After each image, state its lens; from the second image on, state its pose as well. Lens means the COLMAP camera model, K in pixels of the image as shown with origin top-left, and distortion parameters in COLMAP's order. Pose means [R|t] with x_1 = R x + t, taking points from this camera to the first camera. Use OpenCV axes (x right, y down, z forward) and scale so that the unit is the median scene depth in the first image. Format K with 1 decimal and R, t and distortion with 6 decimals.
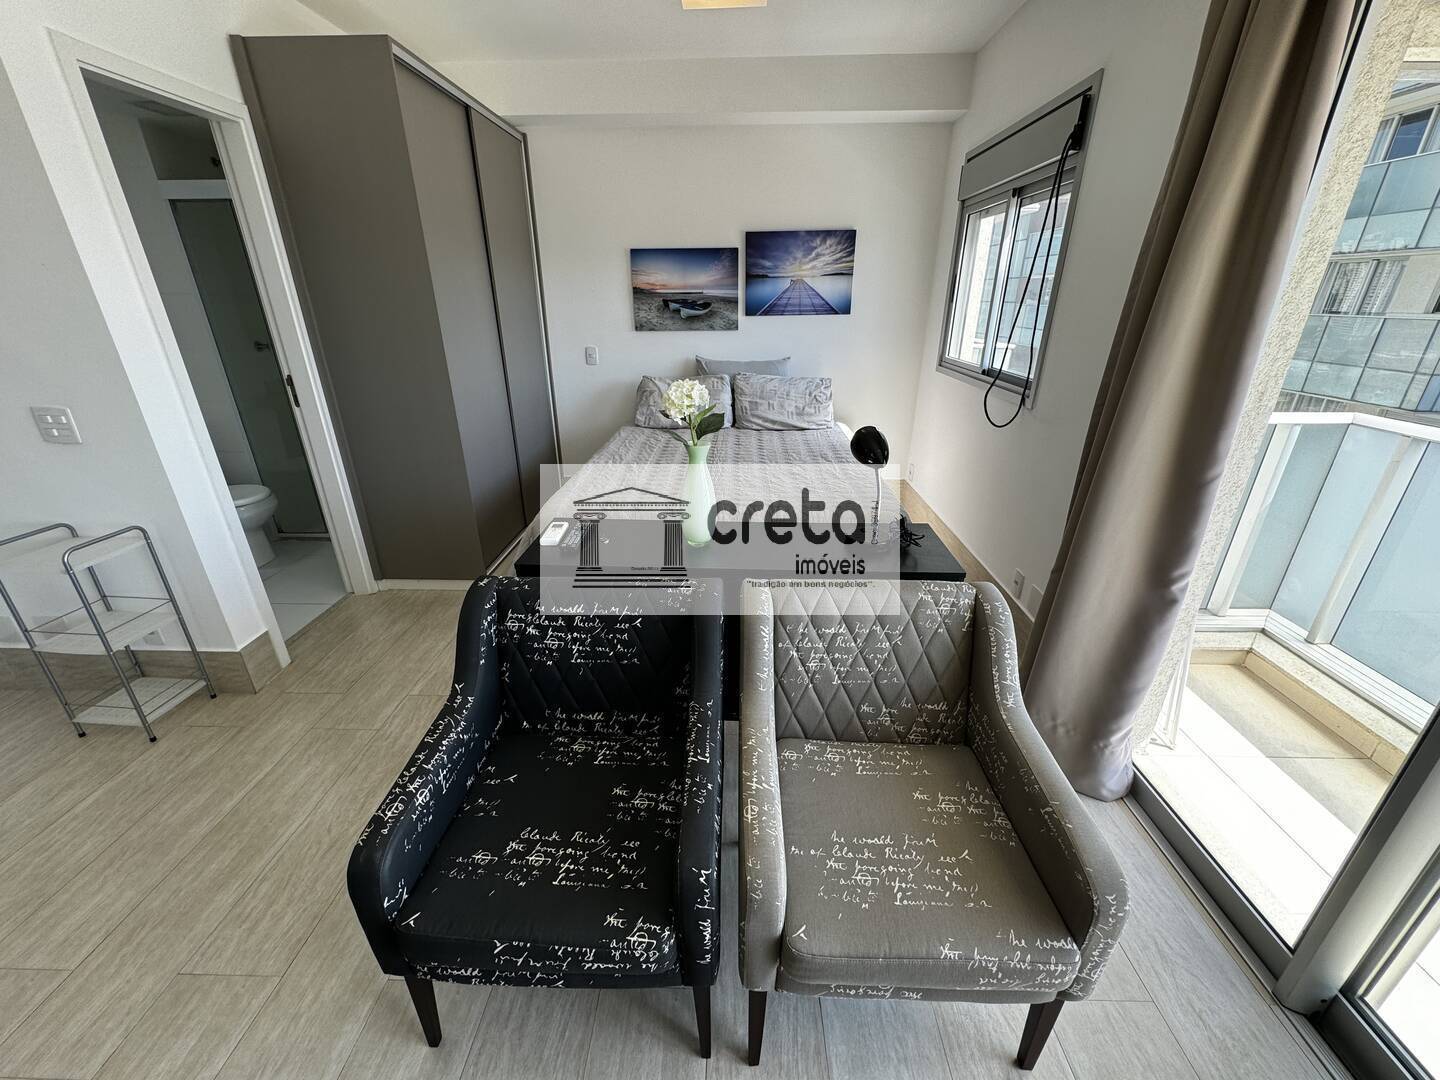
lens RADIAL K [[575.7, 0, 716.2], [0, 575.7, 537.6], [0, 0, 1]] dist [0.000132, 0.000164]
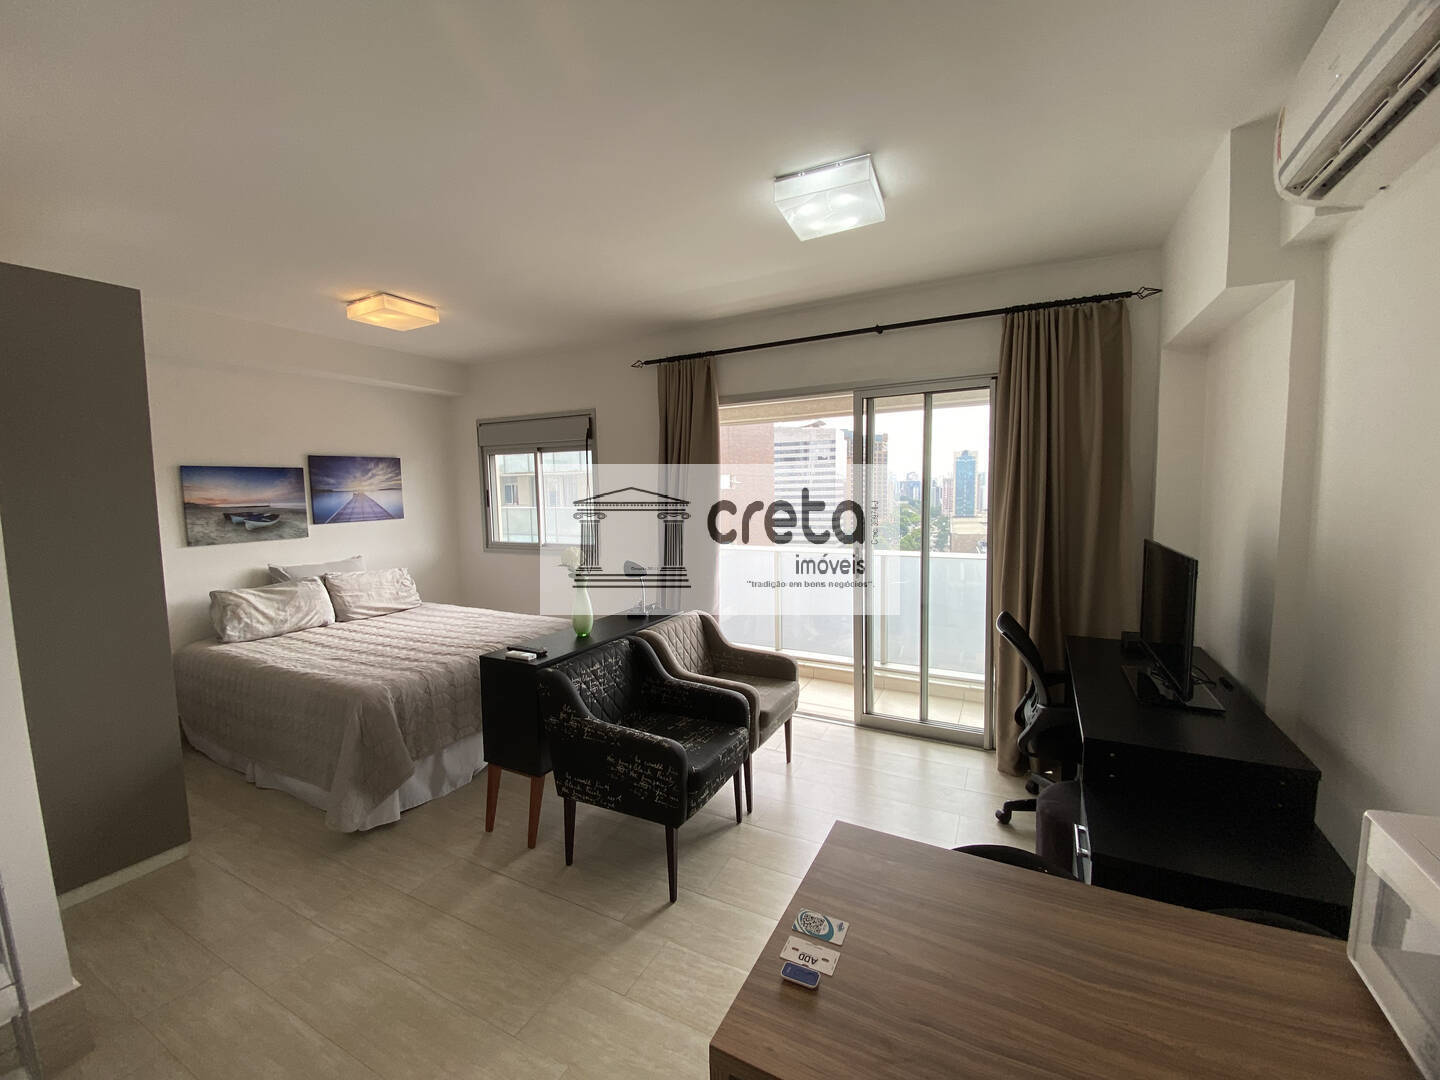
lens RADIAL K [[586.5, 0, 720.1], [0, 586.5, 539.6], [0, 0, 1]] dist [-0.000648, -0.005011]
pose [[0.425750, -0.079946, 0.901302, -0.656565], [0.366069, 0.926150, -0.090770, 0.024449], [-0.827484, 0.368585, 0.423574, -0.098538]]
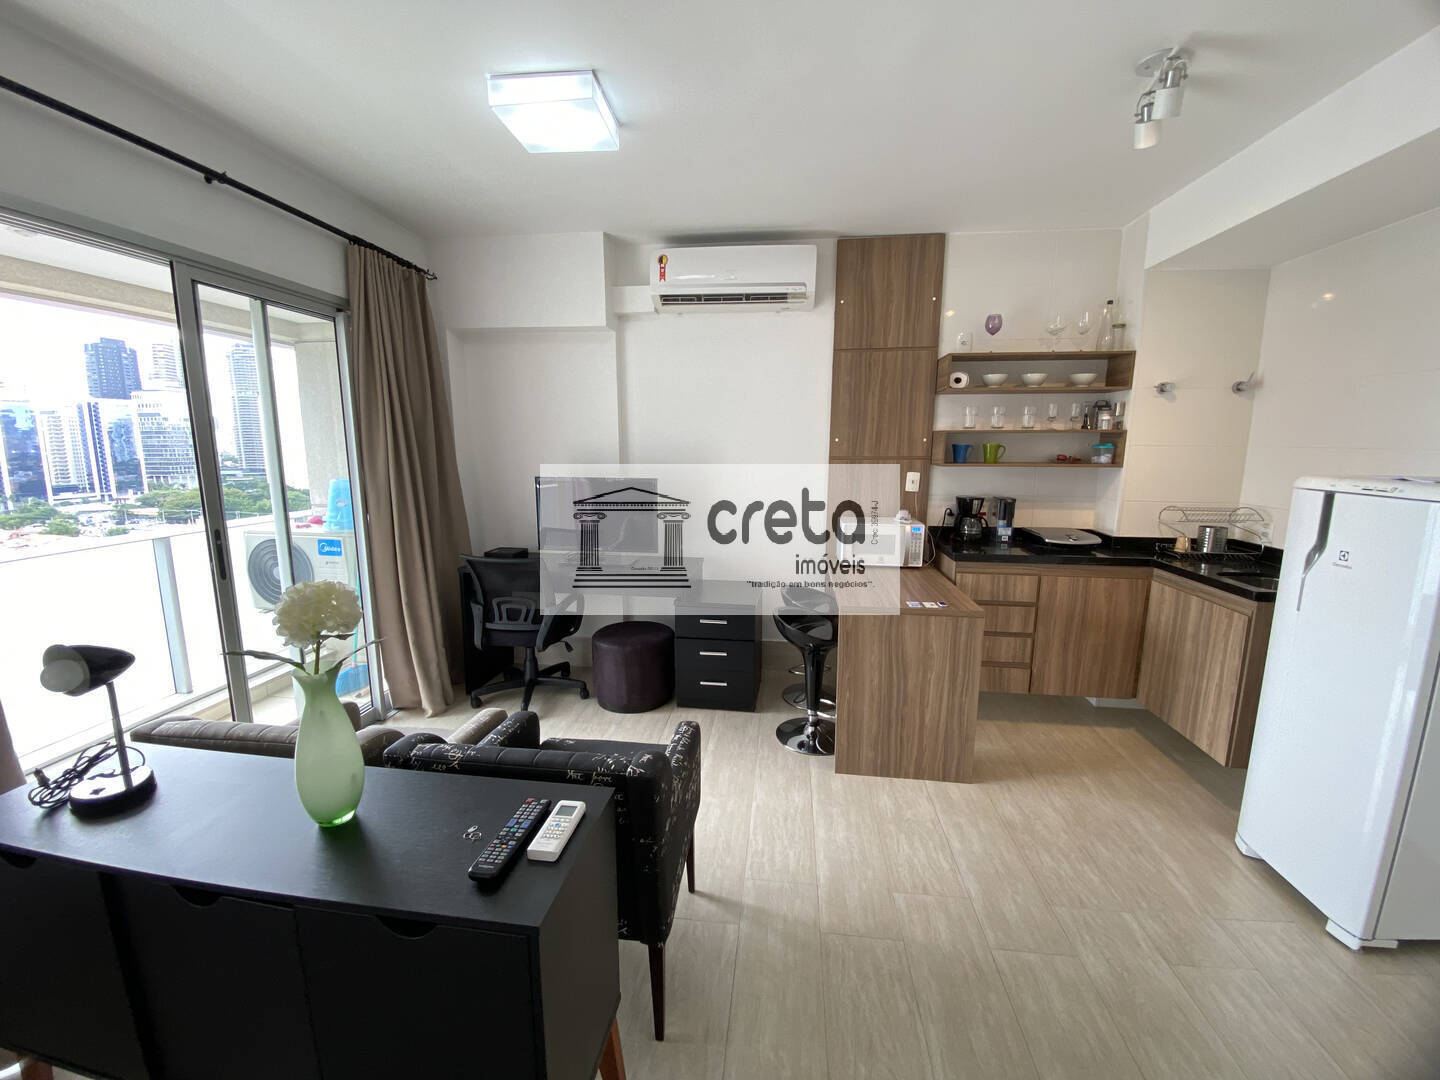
lens RADIAL K [[586.5, 0, 710.8], [0, 586.5, 532.3], [0, 0, 1]] dist [-0.000648, -0.005011]
pose [[-0.995049, -0.016653, 0.097979, -0.225848], [0.037135, 0.852153, 0.521974, -0.268642], [-0.092186, 0.523028, -0.847315, 0.622490]]
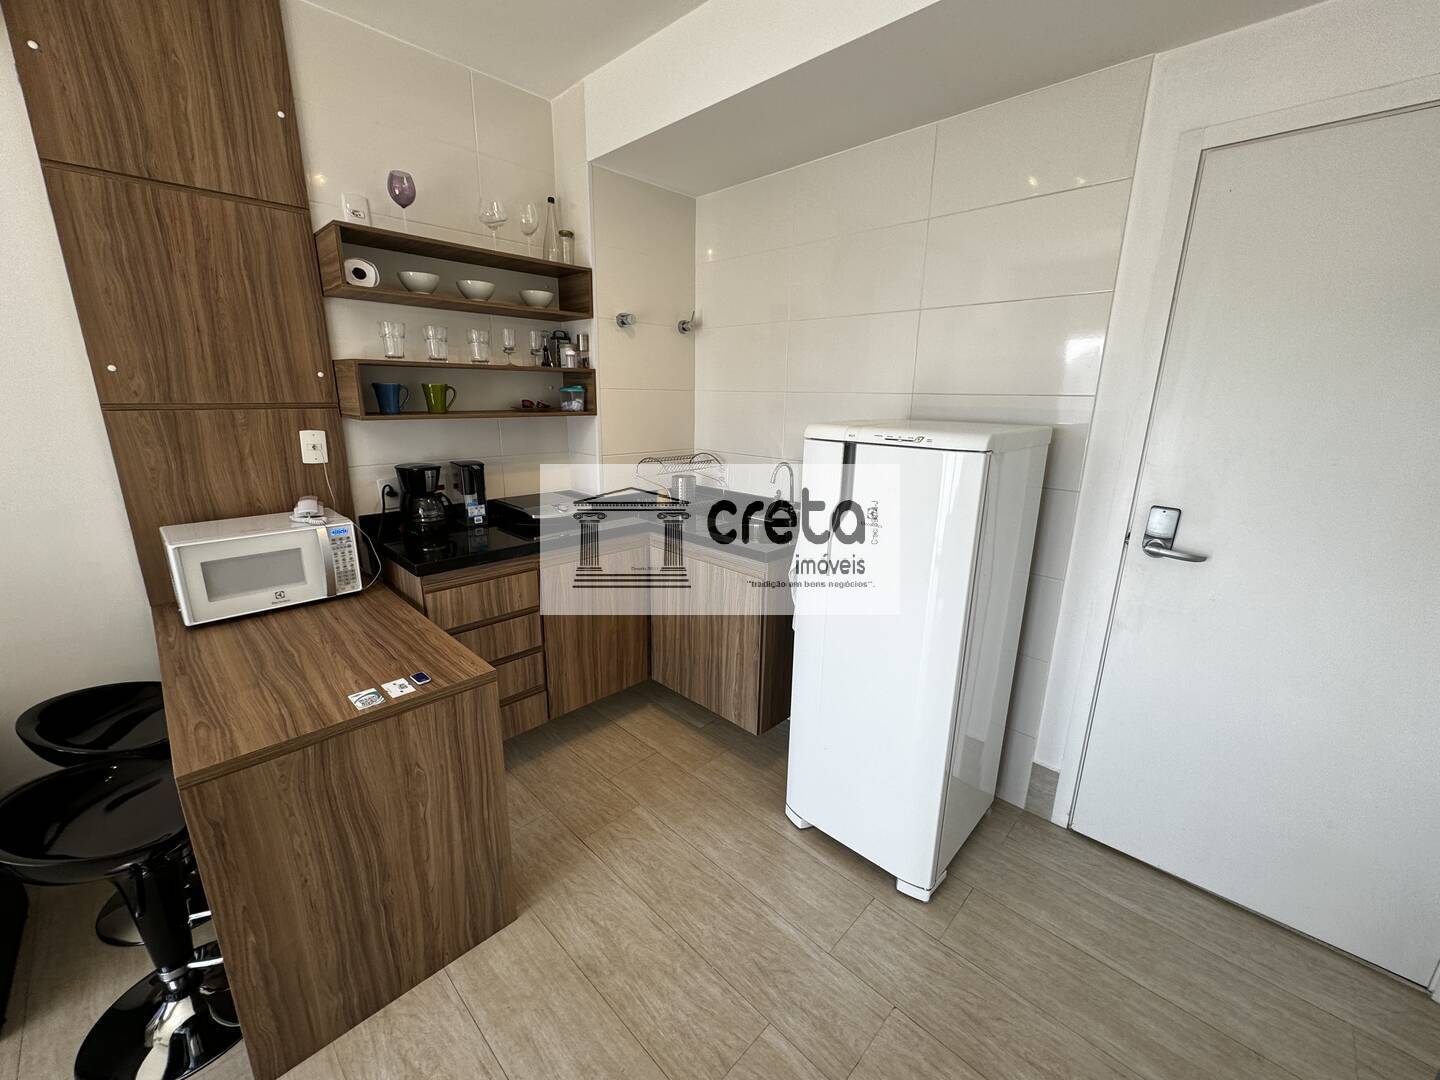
lens RADIAL K [[575.7, 0, 721.4], [0, 575.7, 545.2], [0, 0, 1]] dist [0.000132, 0.000164]
pose [[-0.673832, 0.180992, -0.716374, -0.311934], [-0.301629, 0.817691, 0.490307, -0.137081], [0.674515, 0.546464, -0.496394, 0.321592]]
